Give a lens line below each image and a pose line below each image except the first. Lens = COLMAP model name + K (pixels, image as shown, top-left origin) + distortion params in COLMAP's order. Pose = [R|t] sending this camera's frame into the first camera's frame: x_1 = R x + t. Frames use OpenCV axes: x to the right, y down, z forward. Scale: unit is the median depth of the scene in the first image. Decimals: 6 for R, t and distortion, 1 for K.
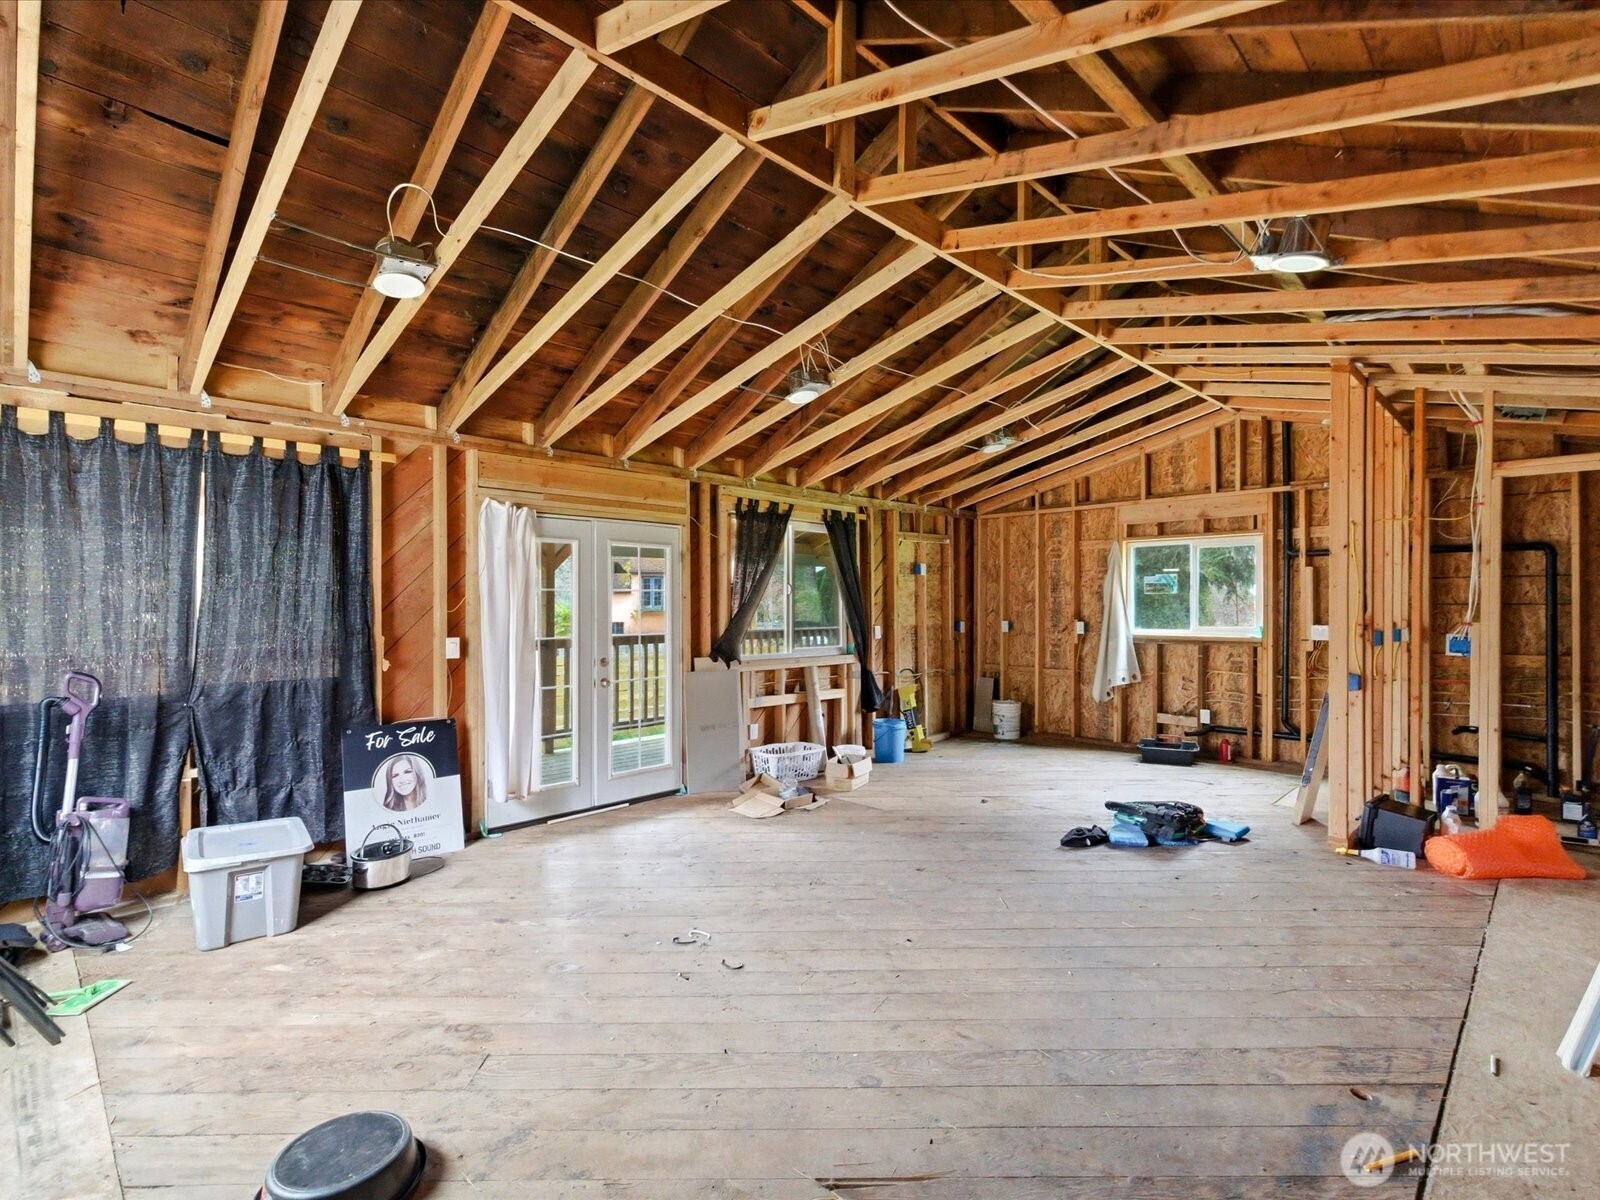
lens RADIAL K [[778.7, 0, 800.0], [0, 778.7, 600.0], [0, 0, 1]] dist [0.017406, -0.012308]
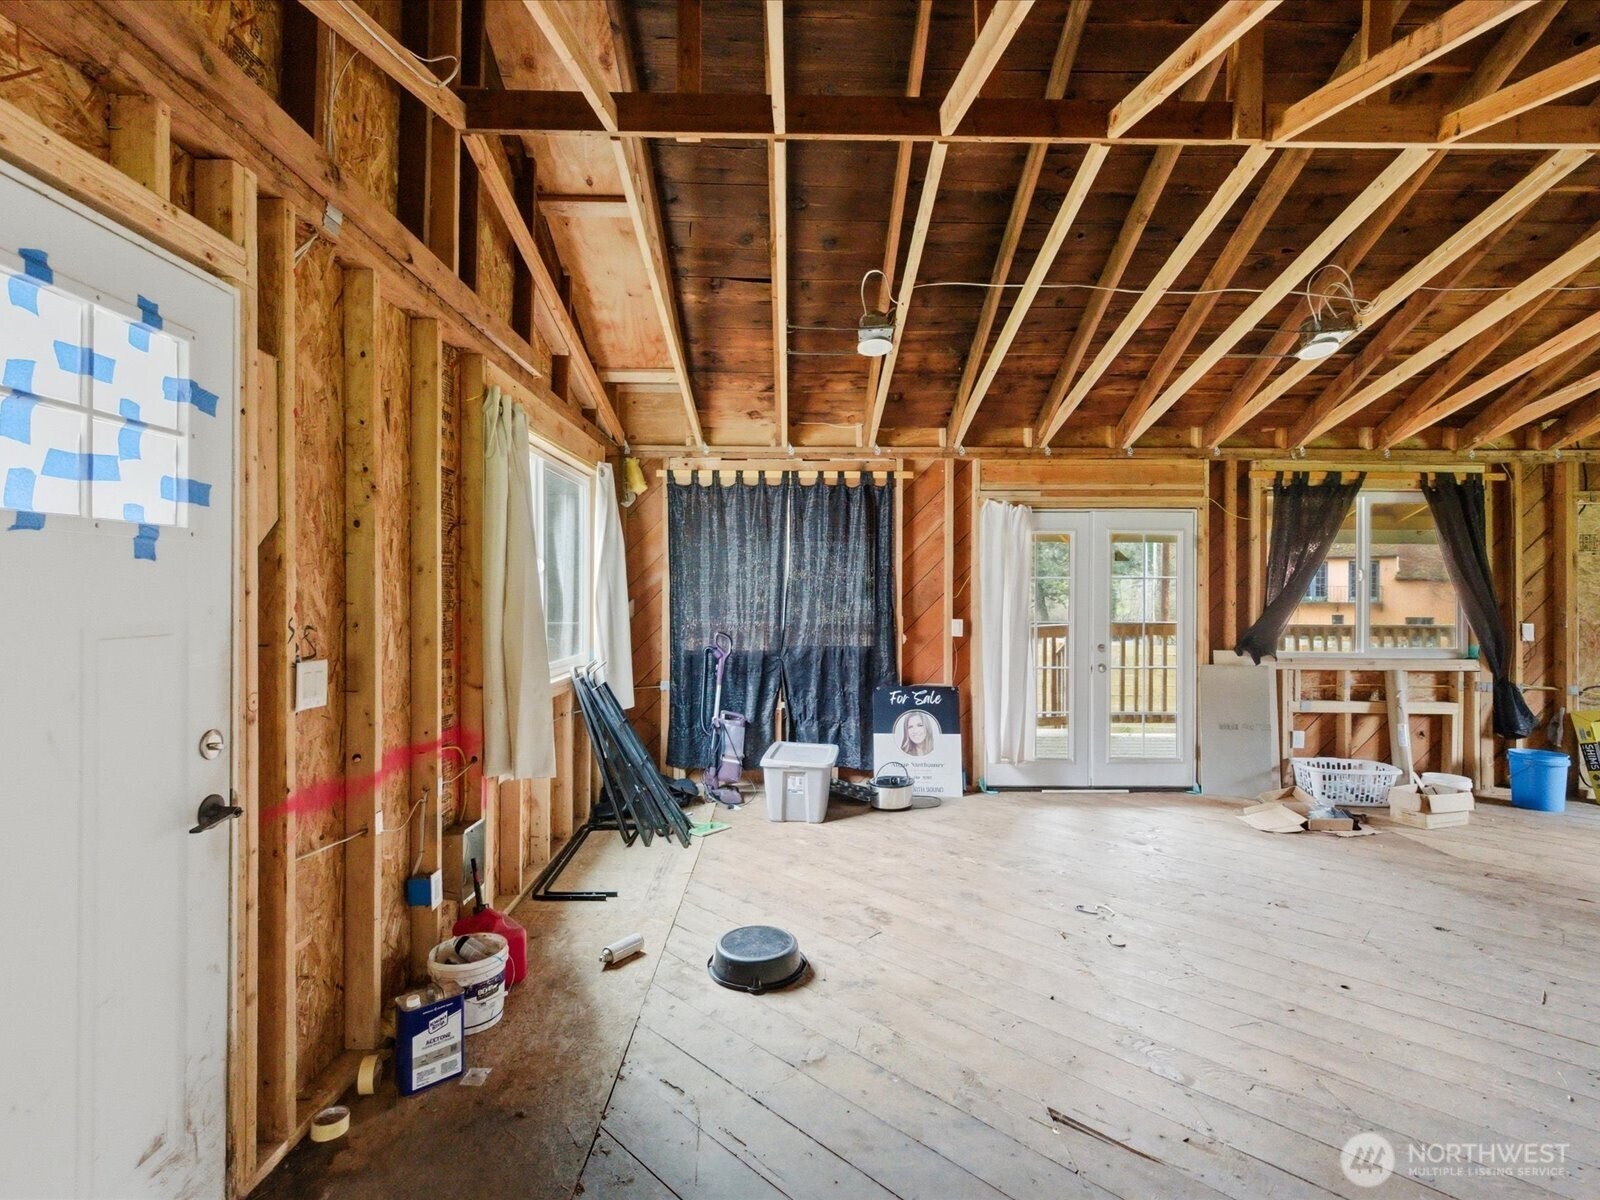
lens RADIAL K [[768.0, 0, 792.8], [0, 768.0, 596.4], [0, 0, 1]] dist [0.013695, -0.009380]
pose [[0.709912, 0.007781, -0.704248, 0.216737], [-0.000661, 0.999946, 0.010383, 0.001397], [0.704290, -0.006905, 0.709879, -0.010477]]
